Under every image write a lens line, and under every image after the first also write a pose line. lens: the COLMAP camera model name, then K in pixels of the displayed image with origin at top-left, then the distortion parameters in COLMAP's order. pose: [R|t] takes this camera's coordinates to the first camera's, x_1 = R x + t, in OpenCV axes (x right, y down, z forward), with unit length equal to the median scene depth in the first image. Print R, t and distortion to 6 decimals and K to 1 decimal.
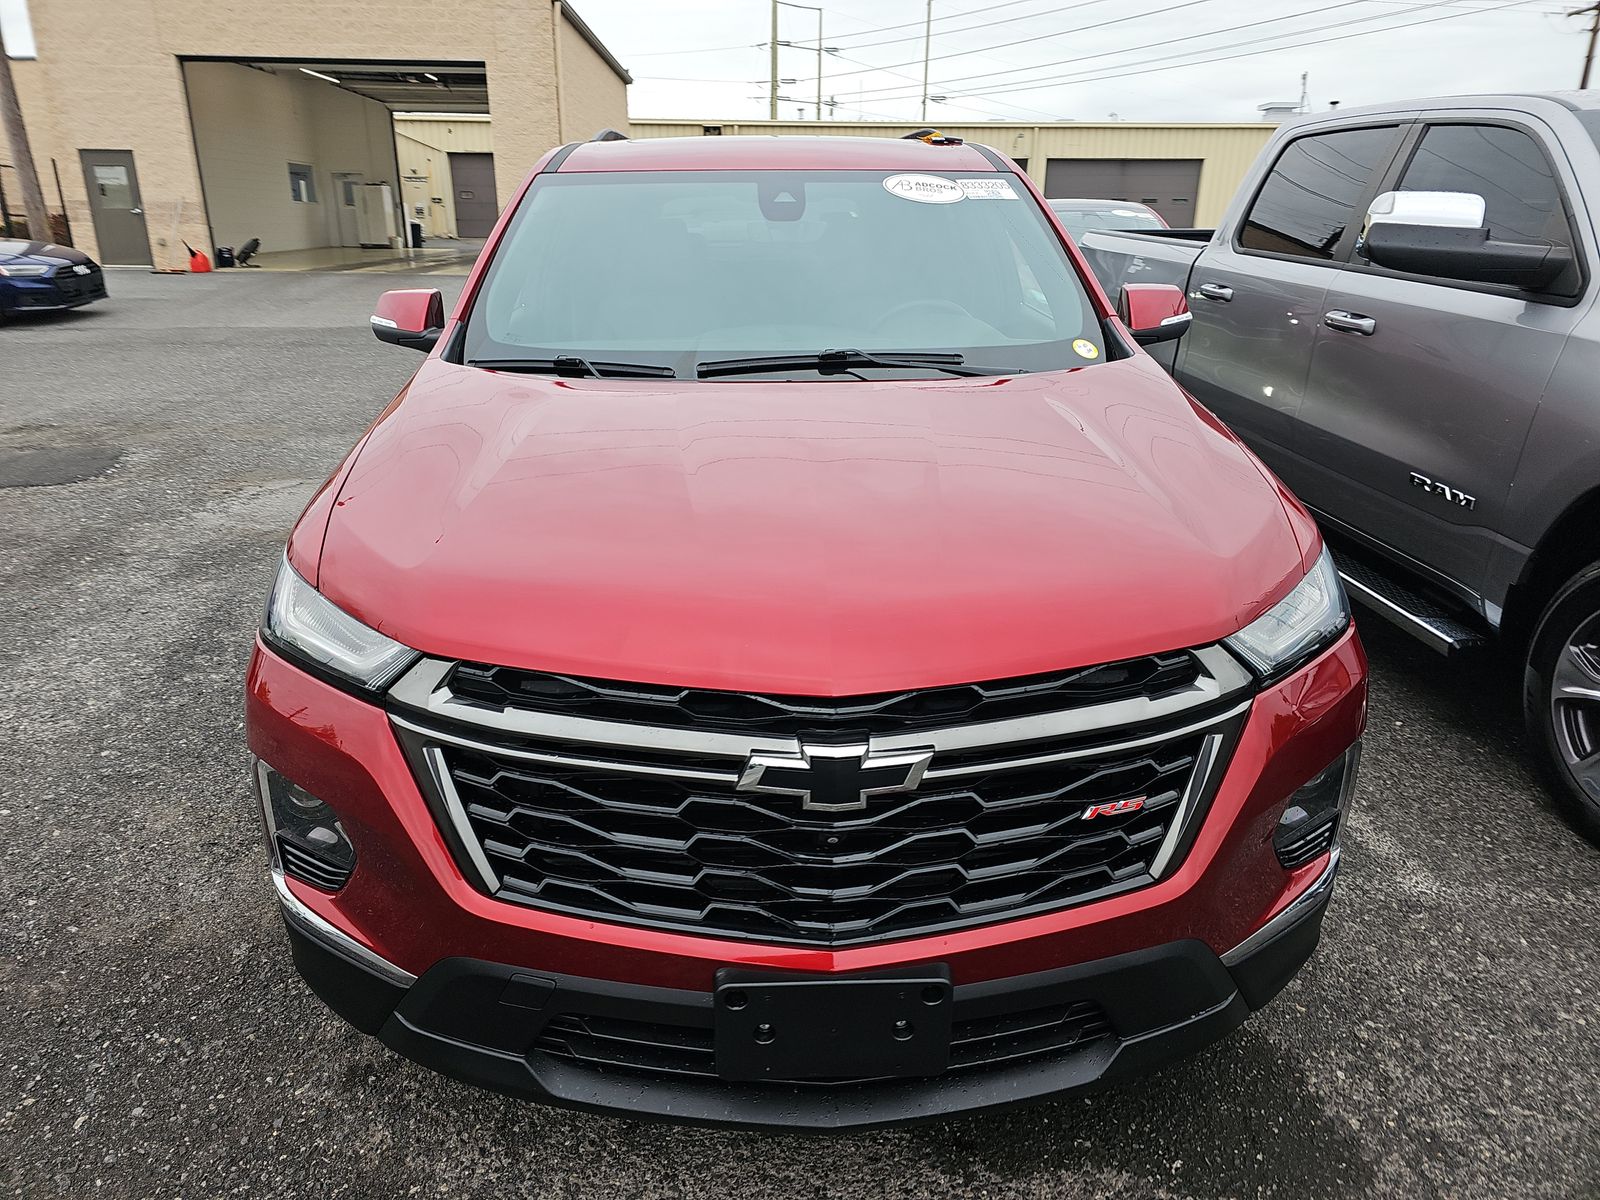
lens RADIAL K [[1059.0, 0, 797.3], [0, 1059.0, 598.9], [0, 0, 1]] dist [0.005261, 0.001411]
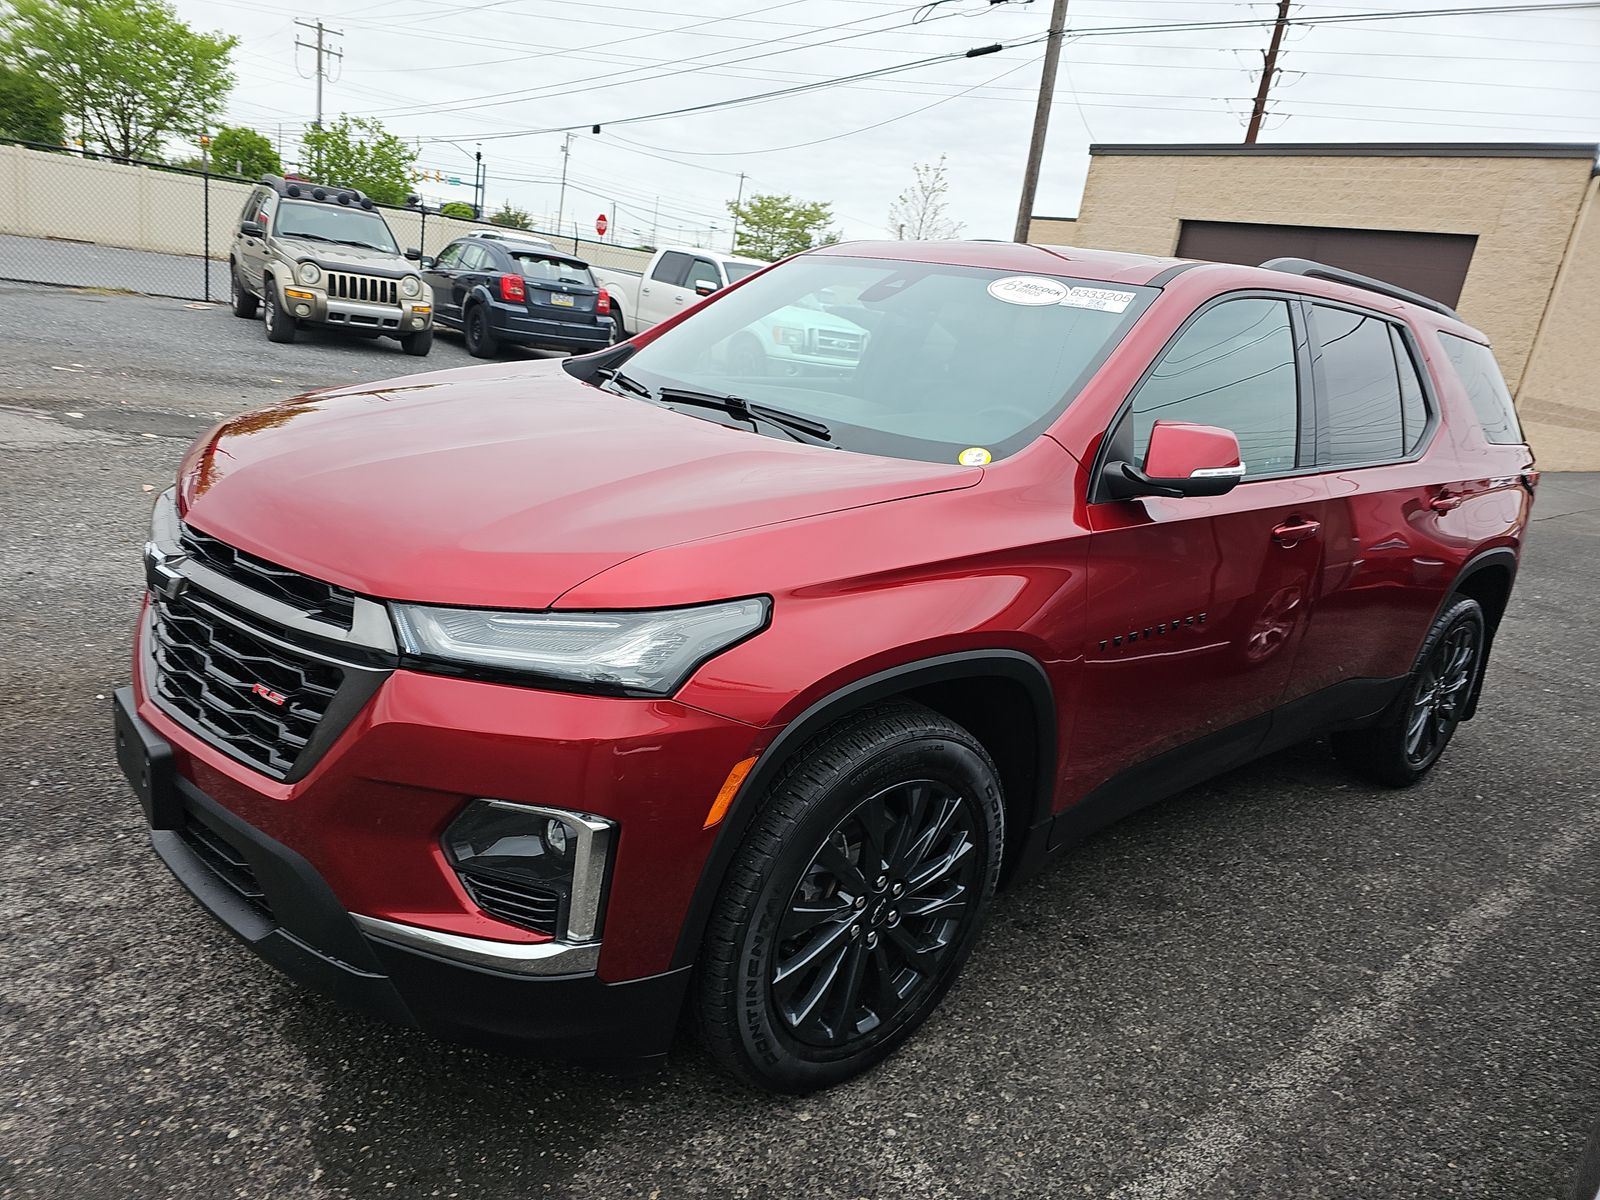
lens RADIAL K [[1059.0, 0, 797.1], [0, 1059.0, 603.1], [0, 0, 1]] dist [0.005261, 0.001411]
pose [[0.616413, 0.294224, -0.730389, 0.925286], [-0.392077, 0.919091, 0.039345, -0.106749], [0.682869, 0.262116, 0.681898, 0.352659]]
